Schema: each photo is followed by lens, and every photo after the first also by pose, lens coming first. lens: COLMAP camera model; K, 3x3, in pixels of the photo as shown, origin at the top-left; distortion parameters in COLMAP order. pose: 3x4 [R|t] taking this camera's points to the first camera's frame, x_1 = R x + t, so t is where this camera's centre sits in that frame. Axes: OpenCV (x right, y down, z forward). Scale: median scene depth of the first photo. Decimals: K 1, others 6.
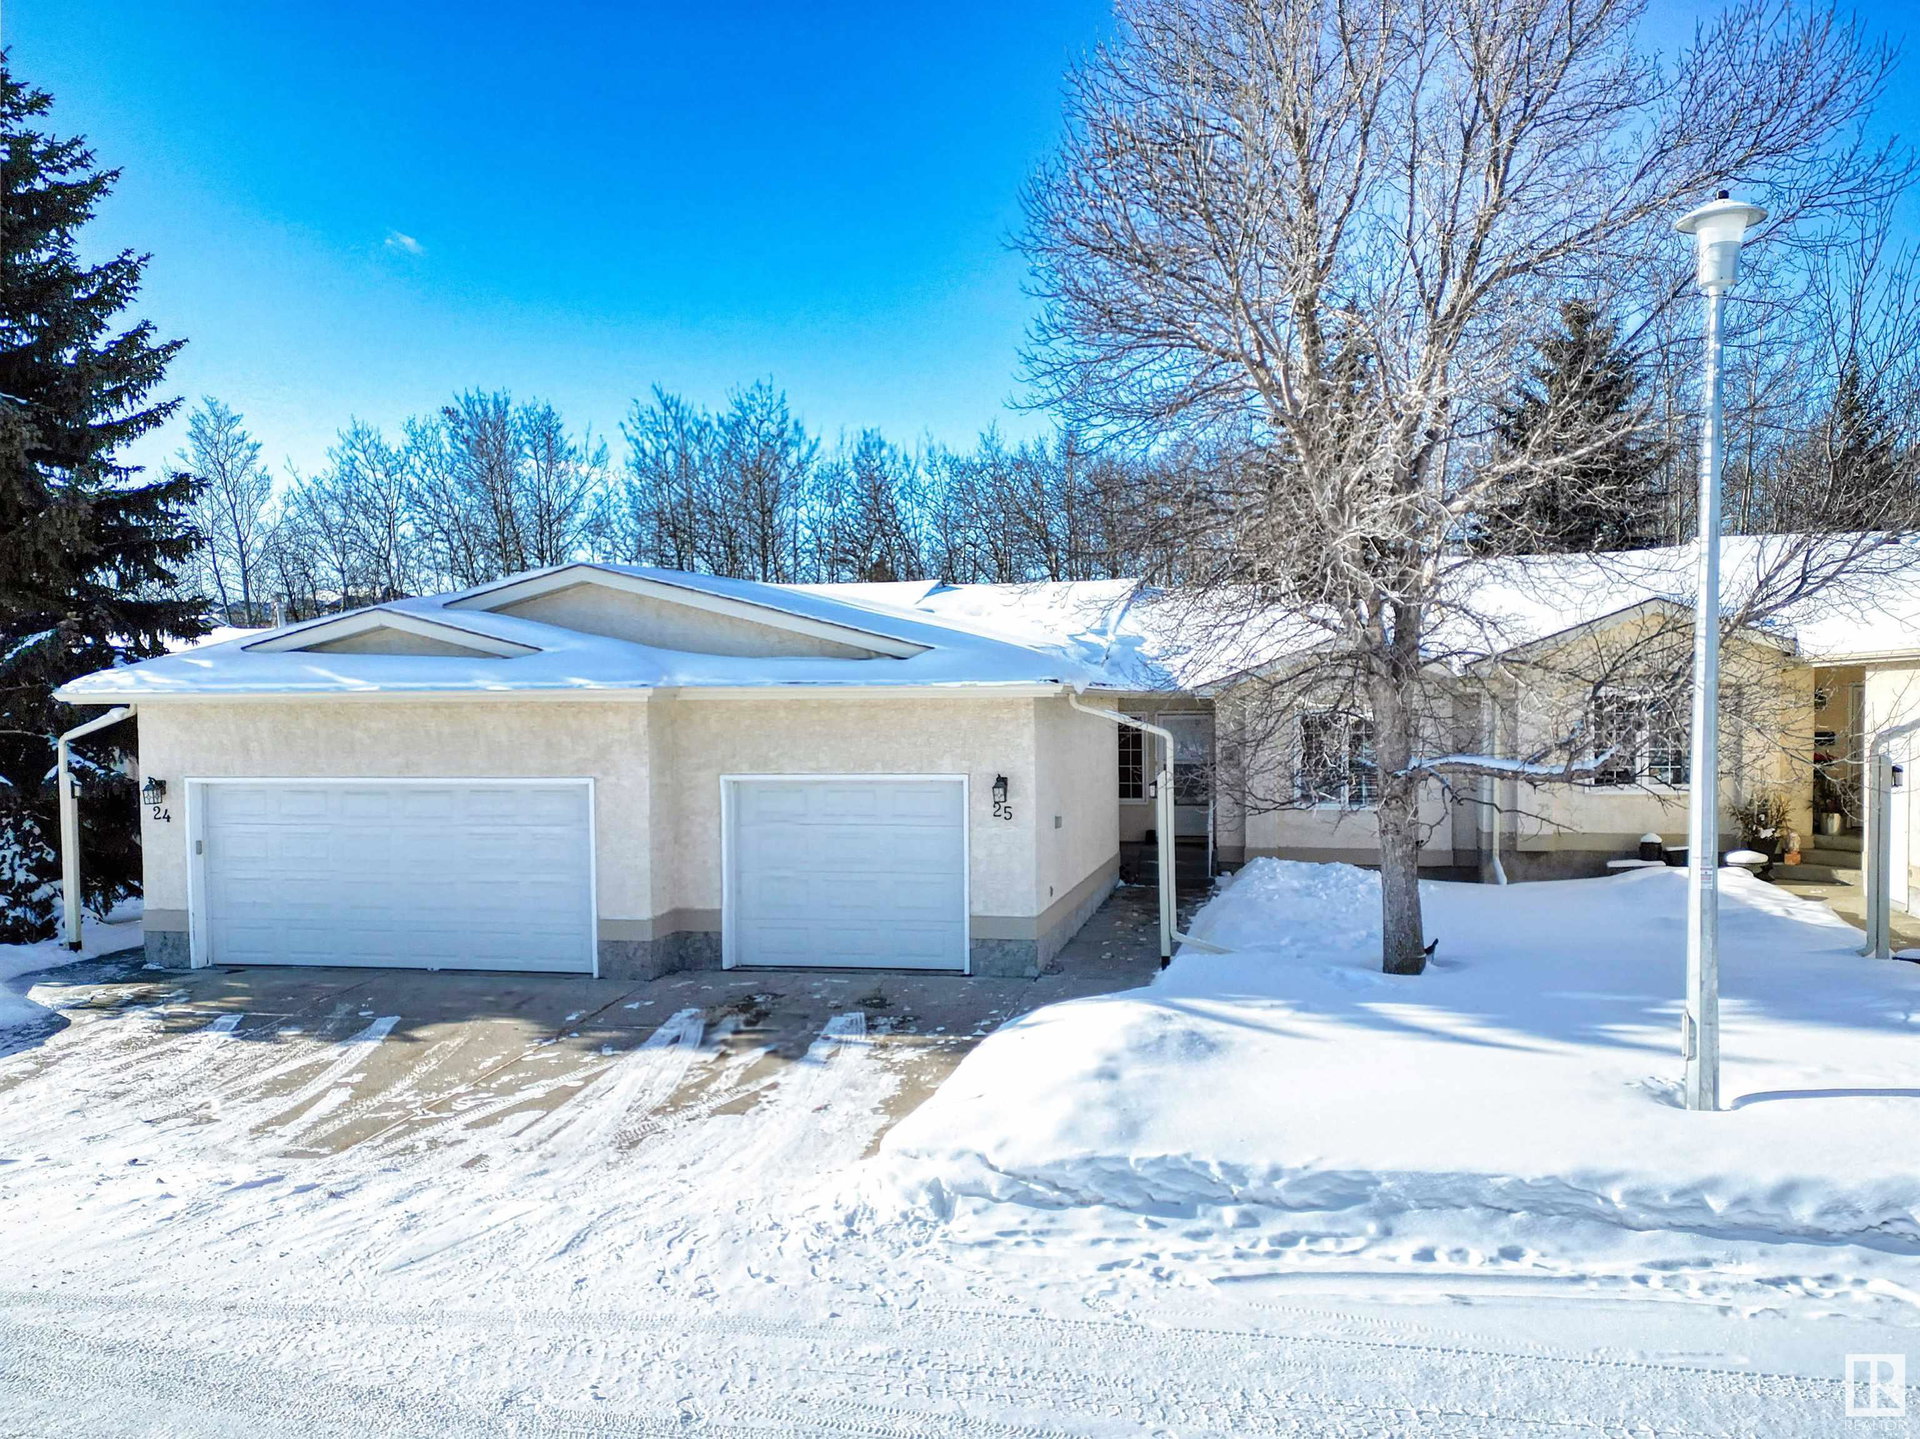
lens RADIAL K [[1364.4, 0, 1024.4], [0, 1364.4, 723.1], [0, 0, 1]] dist [0.097149, -0.090611]
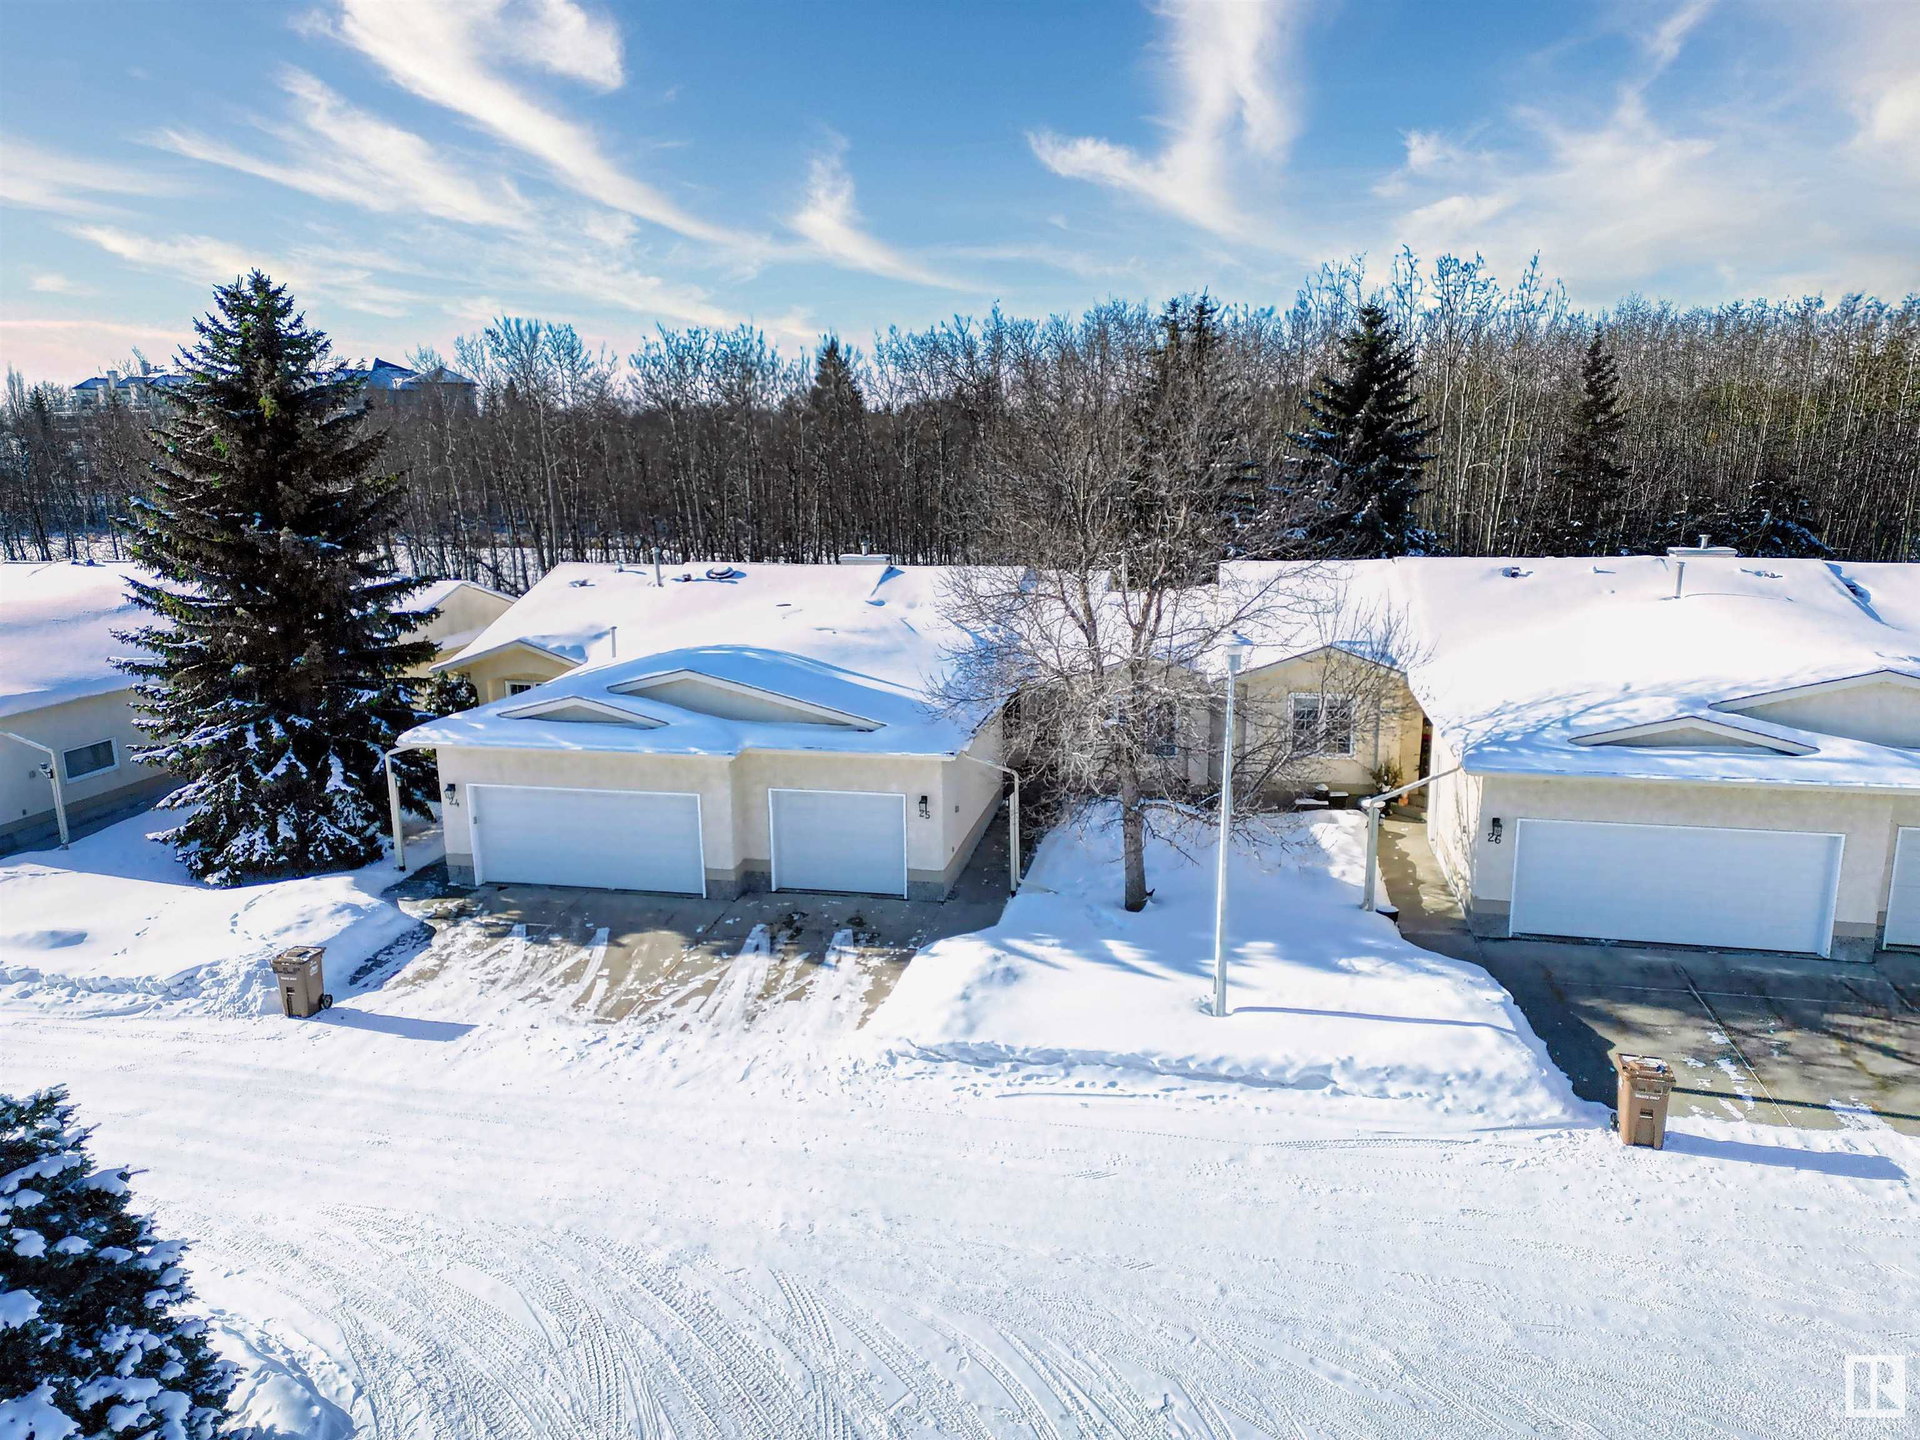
lens RADIAL K [[1343.0, 0, 962.2], [0, 1343.0, 639.8], [0, 0, 1]] dist [0.101656, -0.086762]
pose [[0.999961, -0.000028, -0.008801, 0.061601], [0.001423, 0.987350, 0.158549, -0.555120], [0.008685, -0.158555, 0.987312, -0.906810]]
